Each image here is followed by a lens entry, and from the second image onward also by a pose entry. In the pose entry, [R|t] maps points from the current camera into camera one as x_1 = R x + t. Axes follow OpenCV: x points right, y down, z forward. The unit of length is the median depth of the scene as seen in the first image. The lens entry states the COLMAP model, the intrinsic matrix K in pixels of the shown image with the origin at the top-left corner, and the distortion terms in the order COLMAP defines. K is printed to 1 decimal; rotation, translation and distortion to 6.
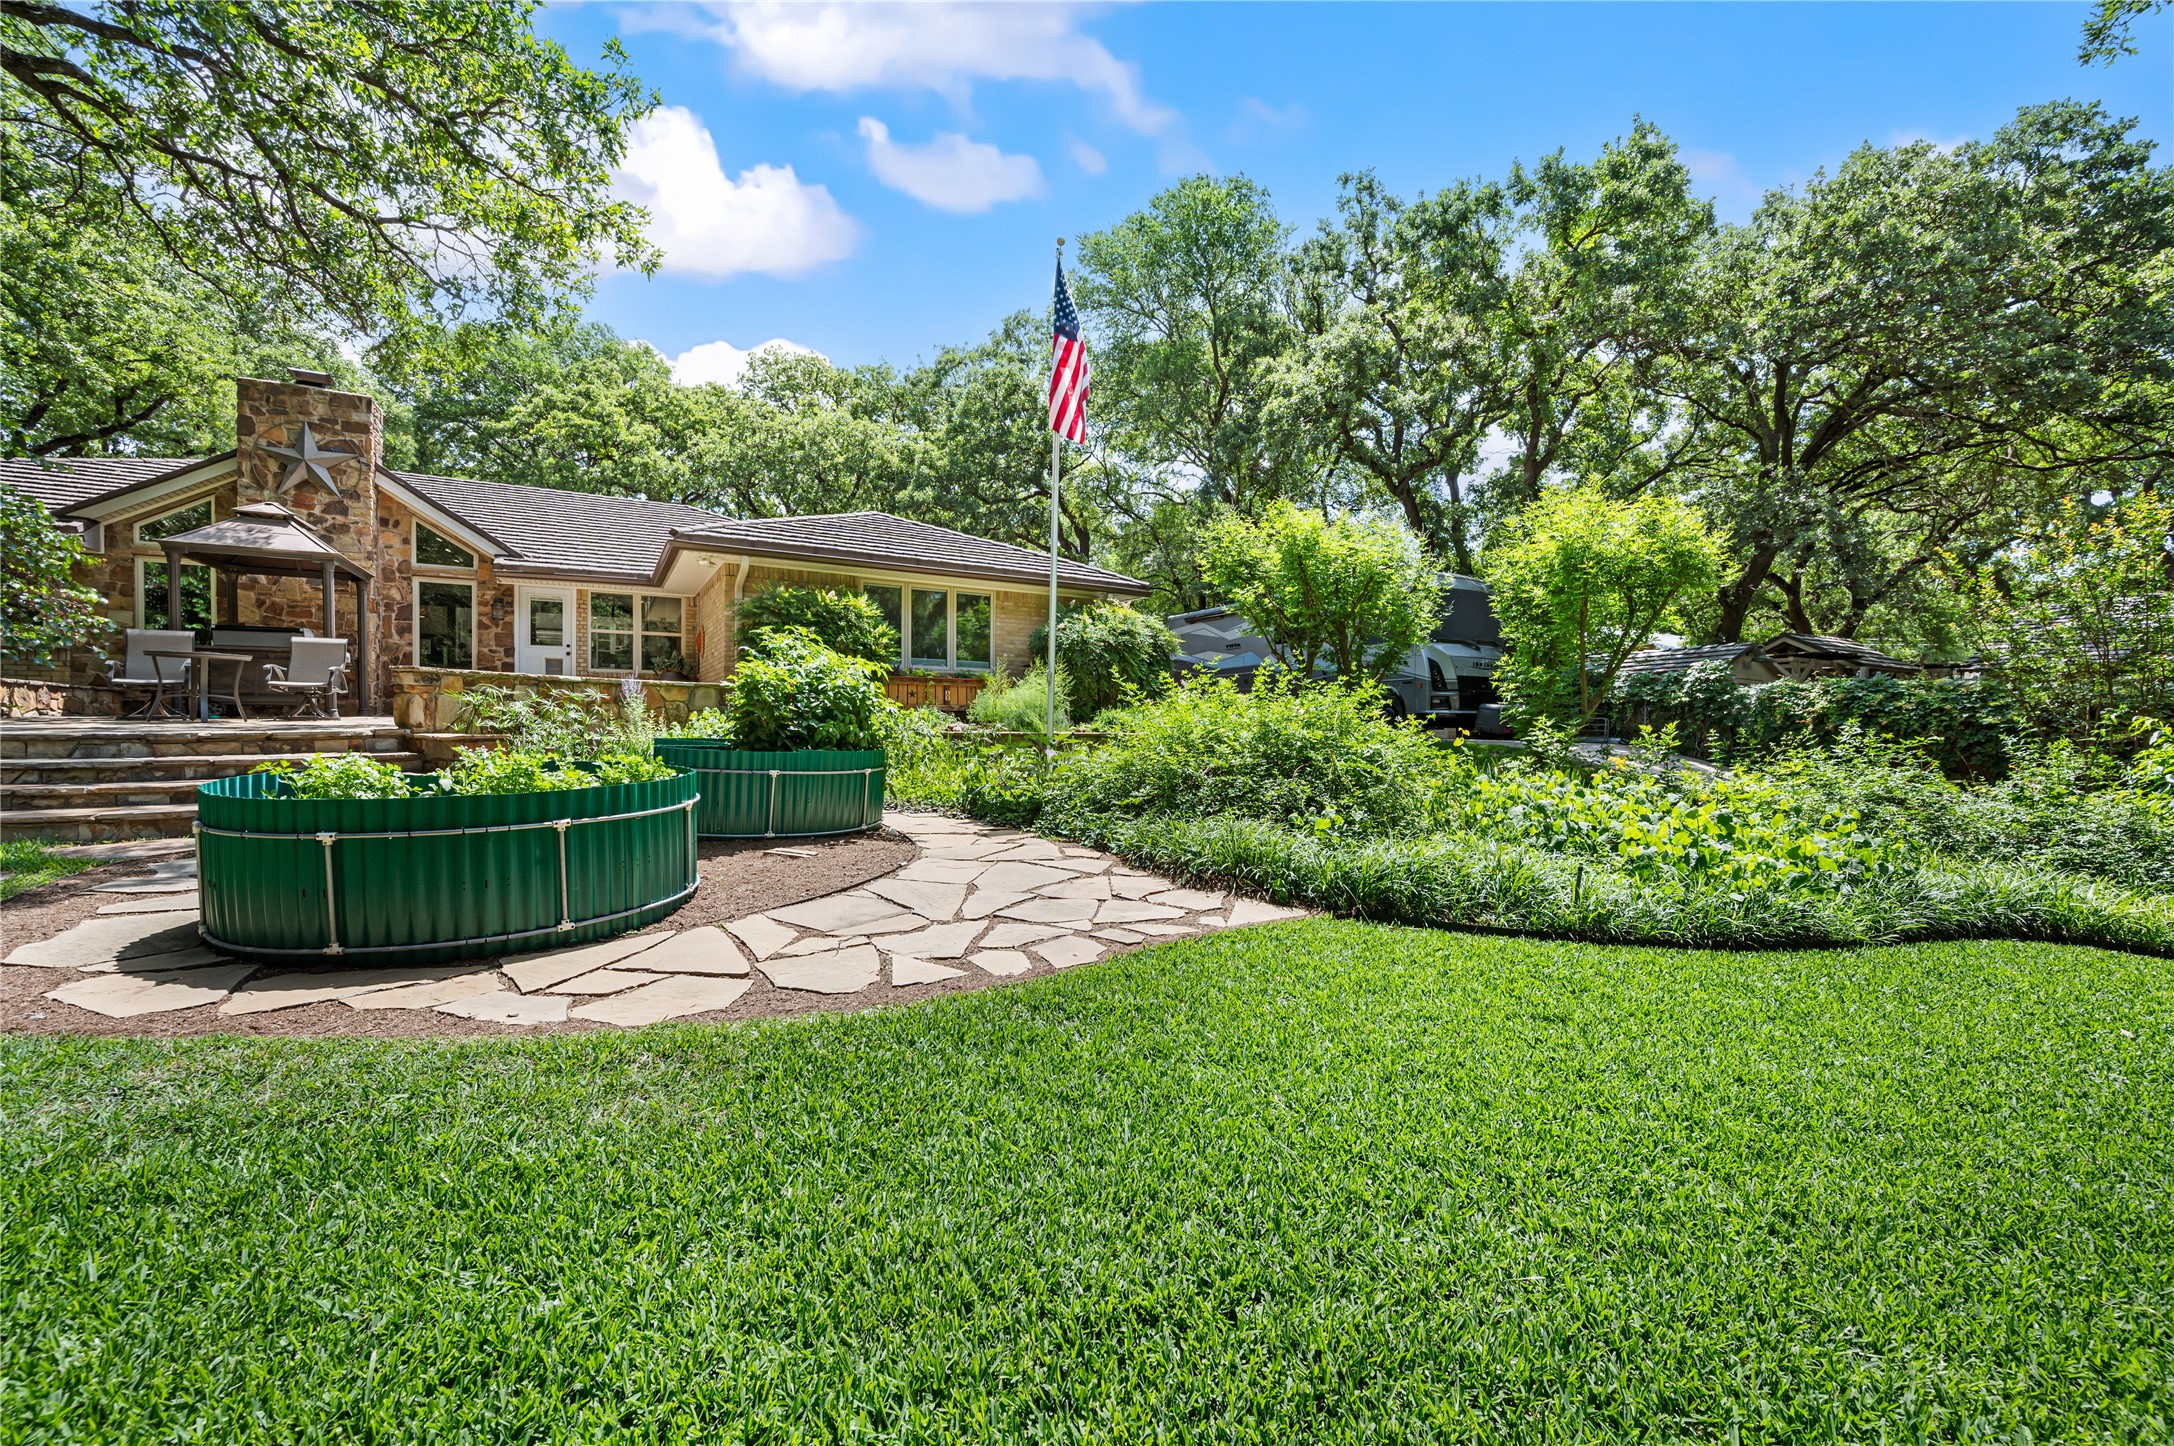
lens RADIAL K [[850.7, 0, 1091.5], [0, 850.7, 731.0], [0, 0, 1]] dist [0.004068, -0.001188]
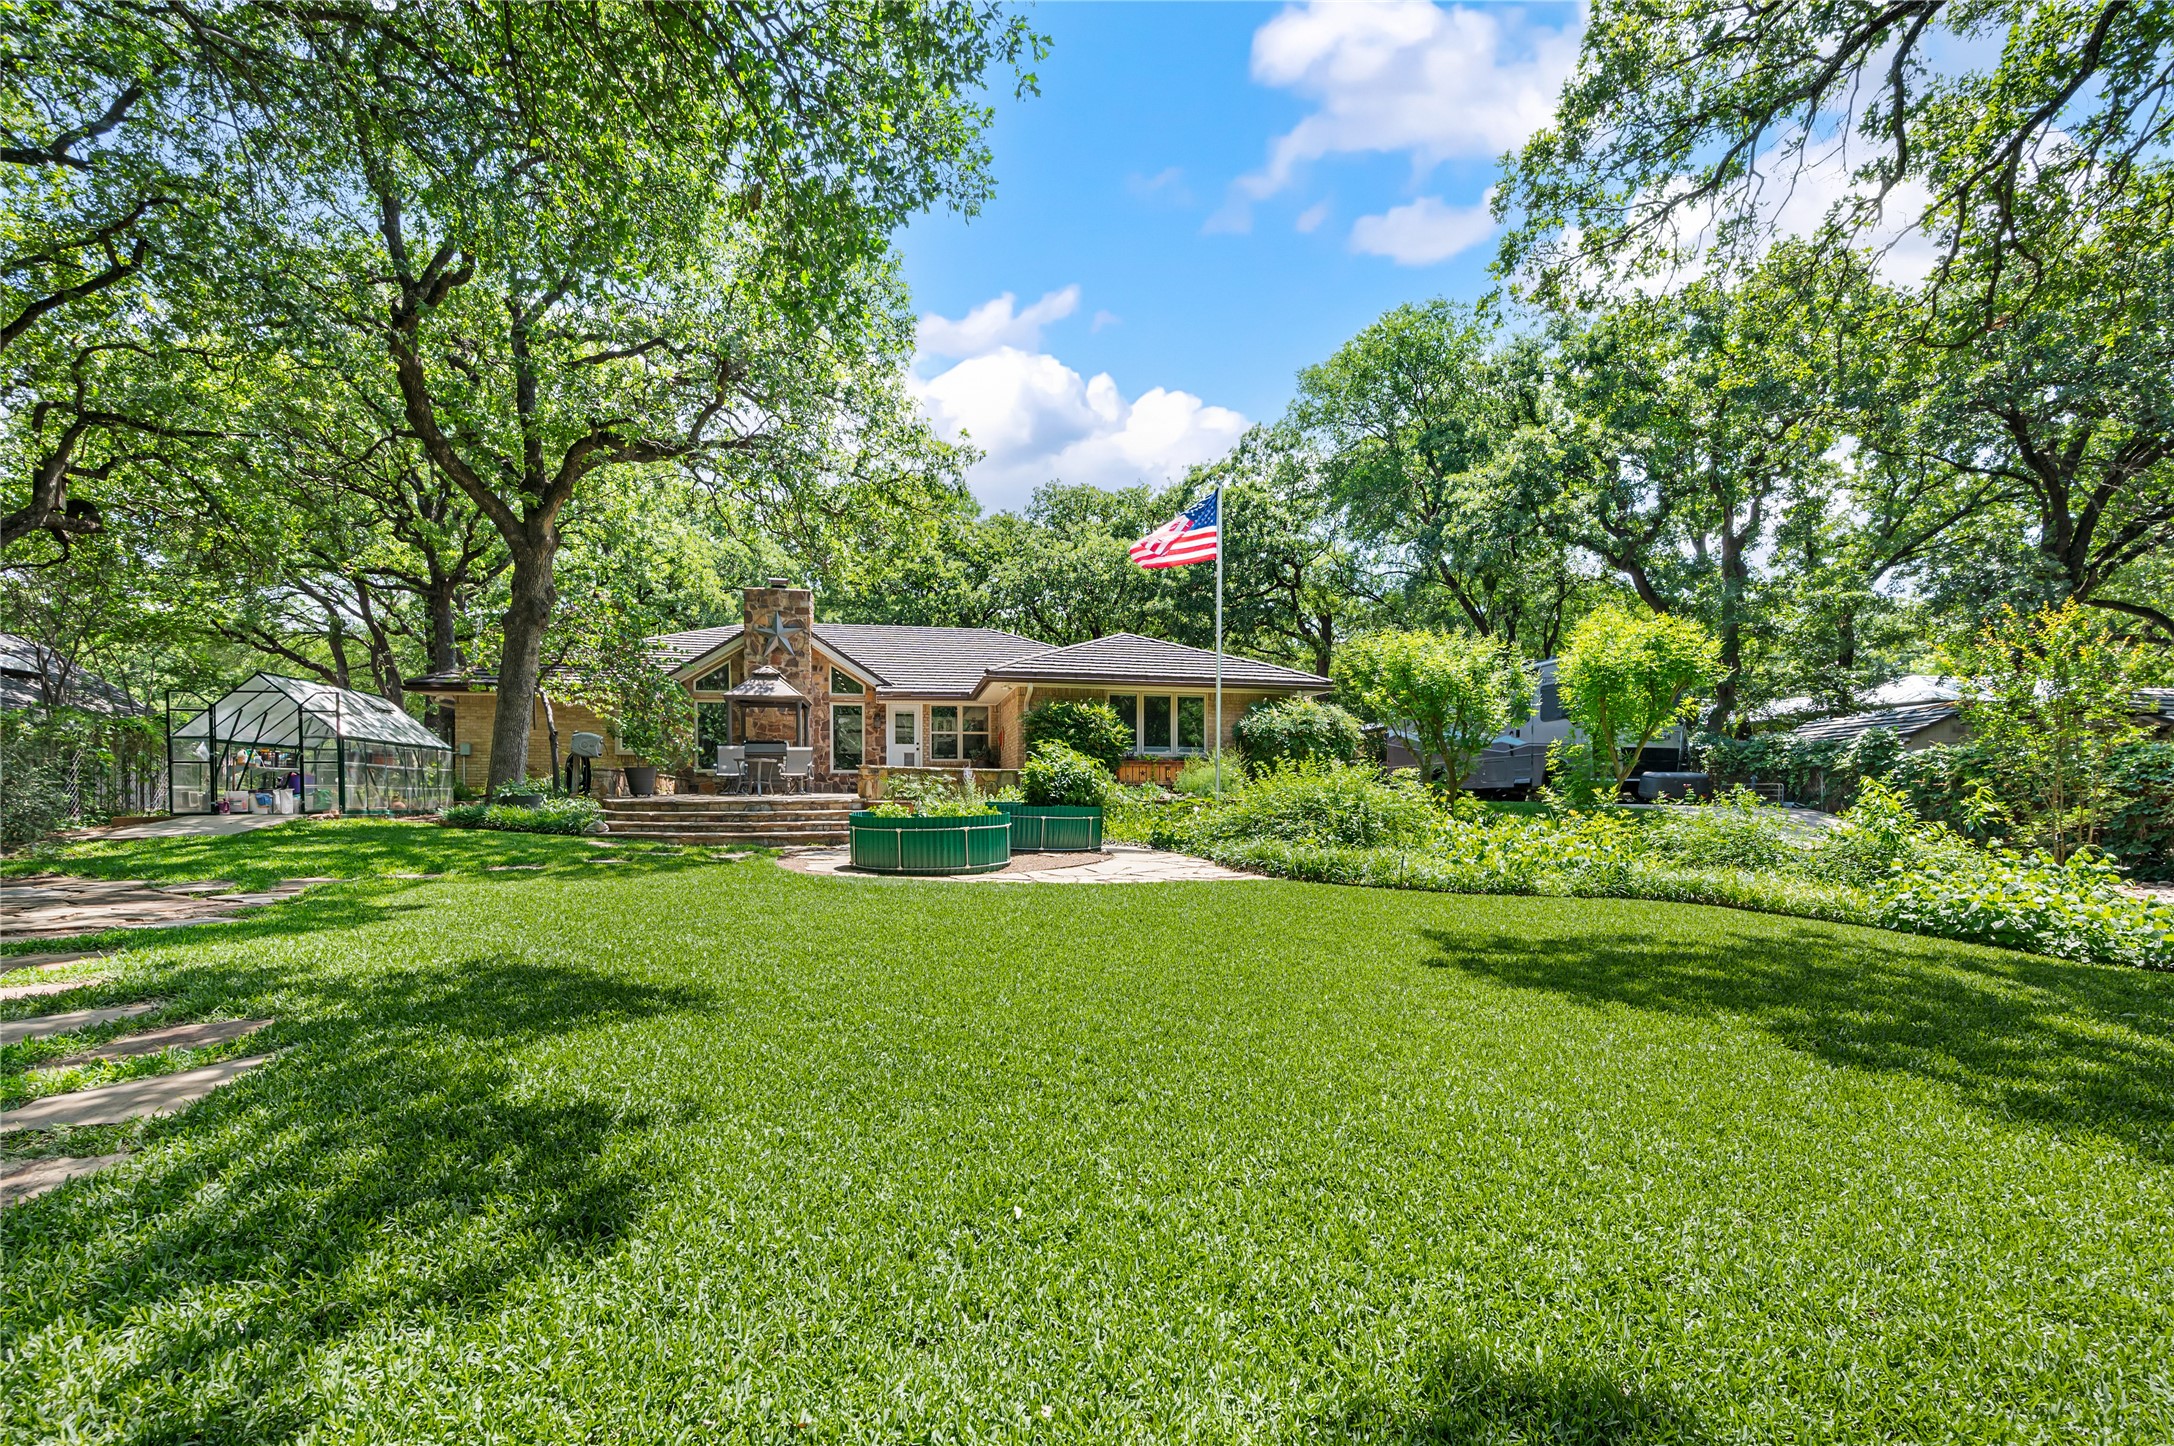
lens RADIAL K [[850.7, 0, 1087.4], [0, 850.7, 795.2], [0, 0, 1]] dist [0.004068, -0.001188]
pose [[0.948934, -0.009058, -0.315343, 0.135293], [0.005482, 0.999910, -0.012225, 0.008710], [0.315426, 0.009872, 0.948899, -0.329248]]
